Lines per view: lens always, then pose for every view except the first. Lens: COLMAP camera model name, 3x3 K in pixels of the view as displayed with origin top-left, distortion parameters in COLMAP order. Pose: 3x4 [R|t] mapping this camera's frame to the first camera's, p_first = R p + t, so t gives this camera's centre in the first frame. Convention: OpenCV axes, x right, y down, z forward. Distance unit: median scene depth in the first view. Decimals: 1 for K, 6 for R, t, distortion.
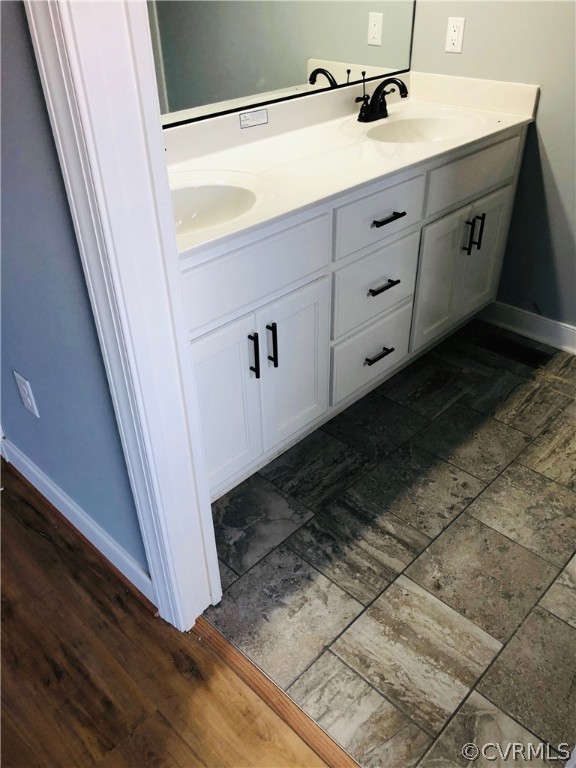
lens RADIAL K [[629.9, 0, 280.7], [0, 629.9, 379.5], [0, 0, 1]] dist [0.057541, -0.056306]
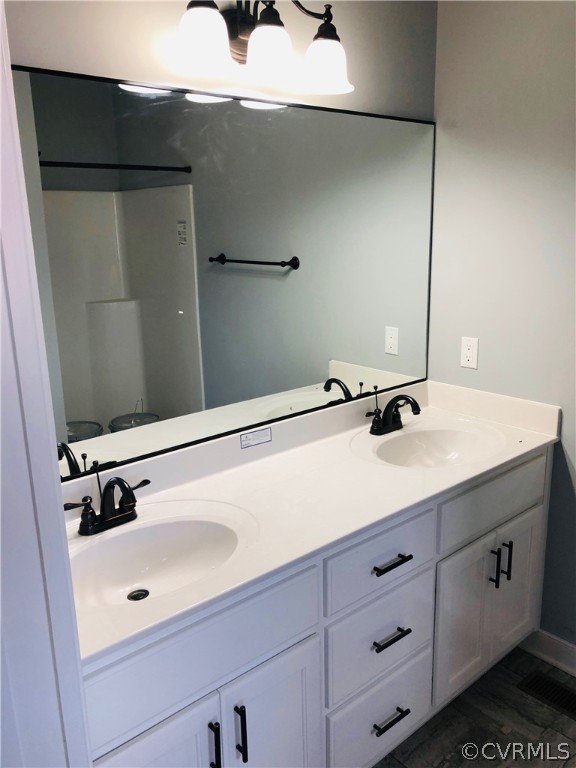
lens RADIAL K [[629.9, 0, 280.7], [0, 629.9, 379.5], [0, 0, 1]] dist [0.057541, -0.056306]
pose [[0.995555, 0.027265, -0.090153, 0.071612], [-0.056914, 0.936808, -0.345184, -0.145943], [0.075044, 0.348781, 0.934195, 0.062974]]
